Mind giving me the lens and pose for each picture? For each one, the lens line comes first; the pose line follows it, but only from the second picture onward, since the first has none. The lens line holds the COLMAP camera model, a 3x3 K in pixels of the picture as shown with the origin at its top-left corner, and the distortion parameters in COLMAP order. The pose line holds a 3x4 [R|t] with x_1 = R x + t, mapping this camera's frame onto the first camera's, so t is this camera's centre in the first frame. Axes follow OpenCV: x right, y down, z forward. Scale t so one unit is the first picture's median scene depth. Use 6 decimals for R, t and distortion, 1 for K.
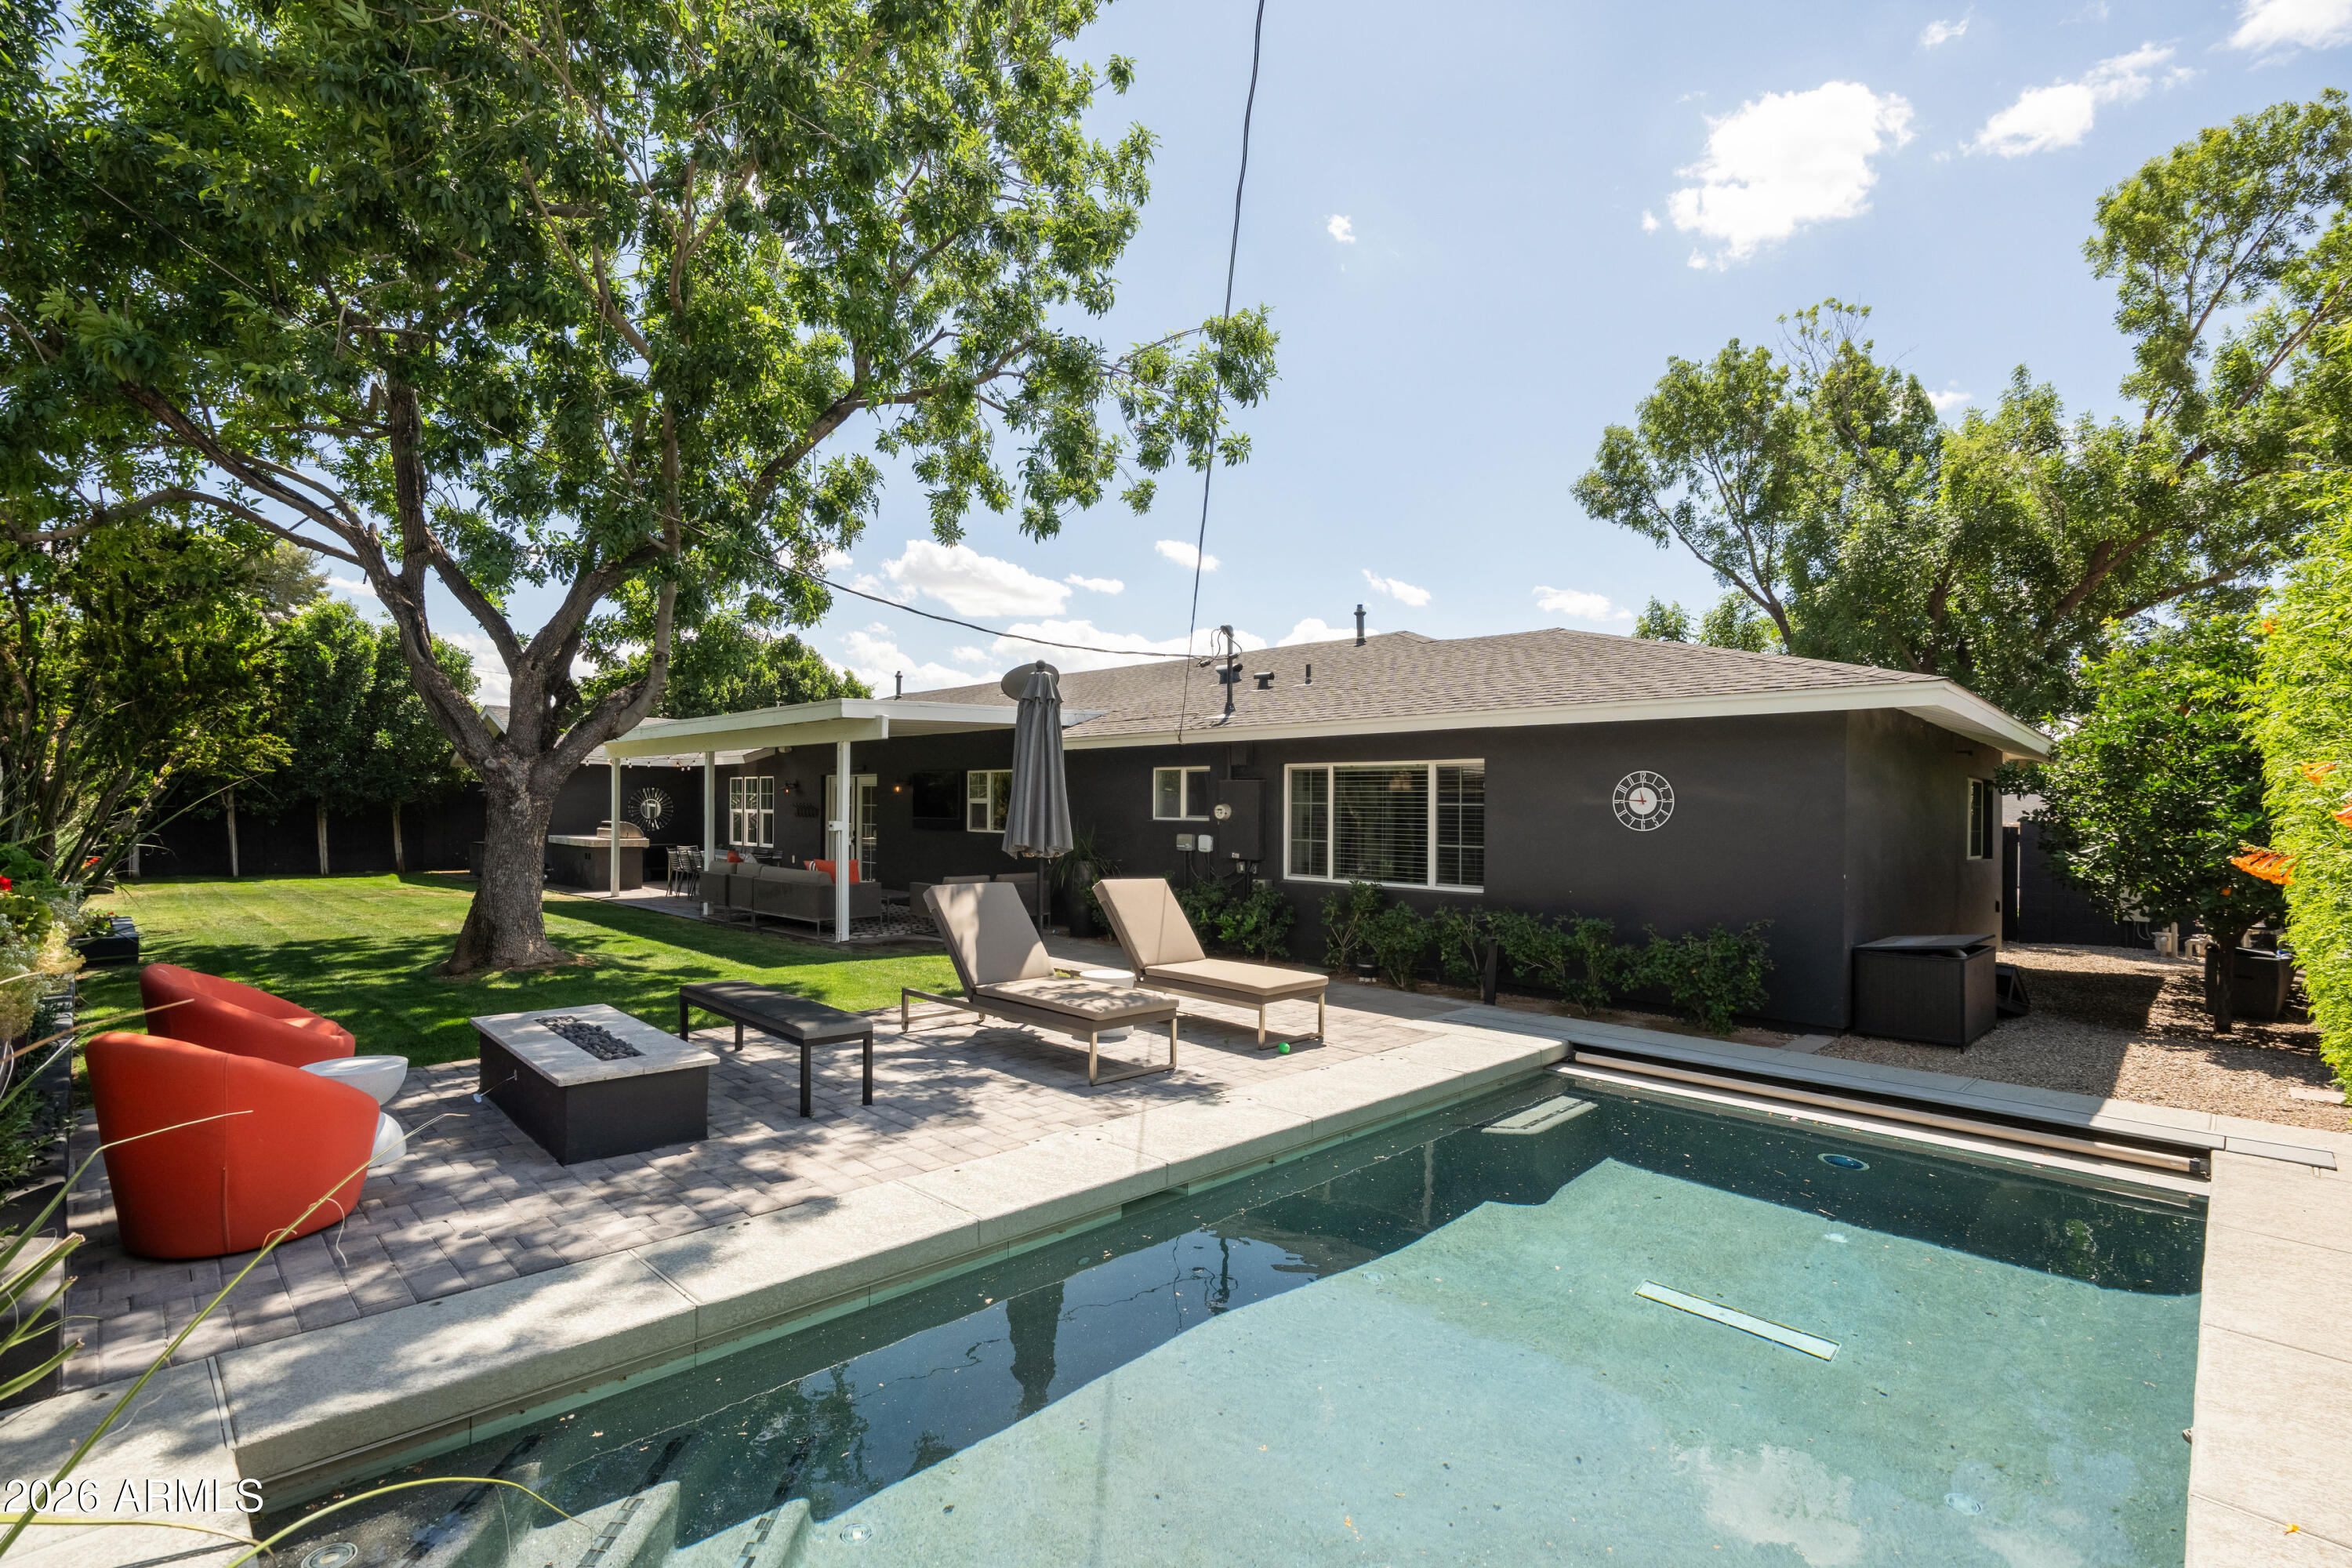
lens RADIAL K [[1046.2, 0, 1173.4], [0, 1046.2, 837.9], [0, 0, 1]] dist [0.000183, 0.000038]
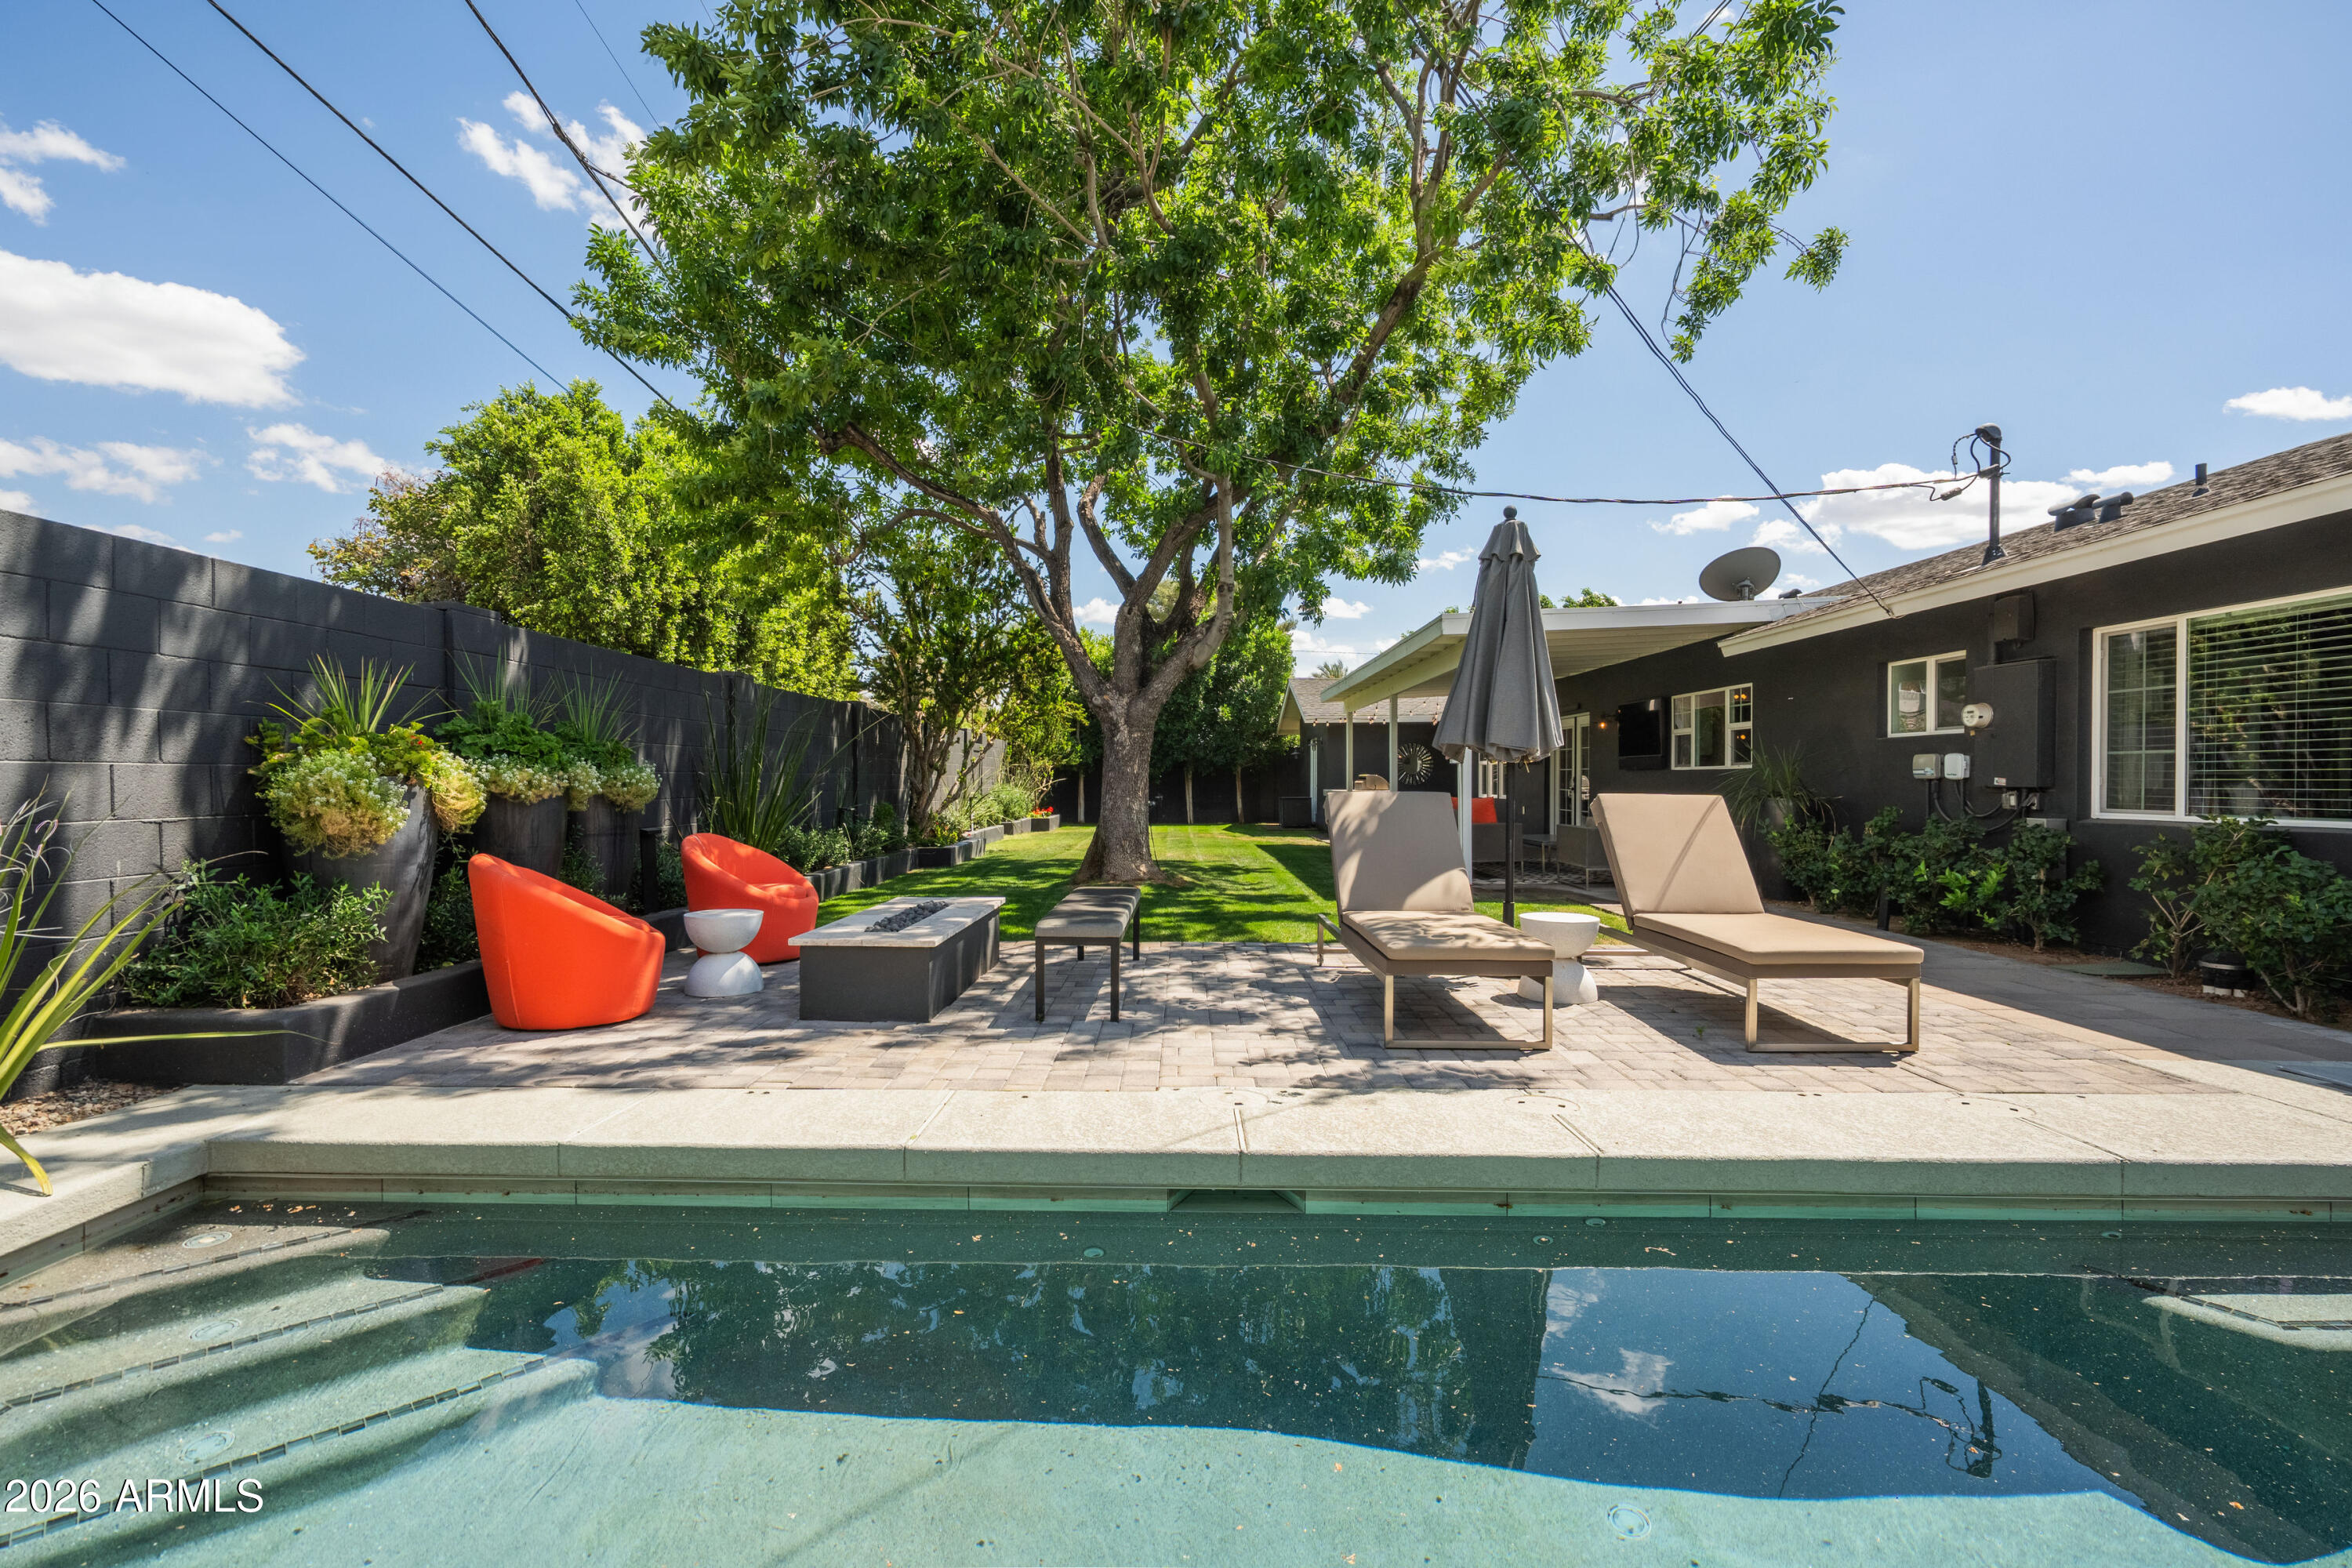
lens RADIAL K [[1066.5, 0, 1176.0], [0, 1066.5, 784.0], [0, 0, 1]] dist [-0.000808, -0.000044]
pose [[0.698754, -0.016352, -0.715175, 0.230030], [-0.002066, 0.999688, -0.024876, 0.047157], [0.715359, 0.018860, 0.698503, 0.245577]]
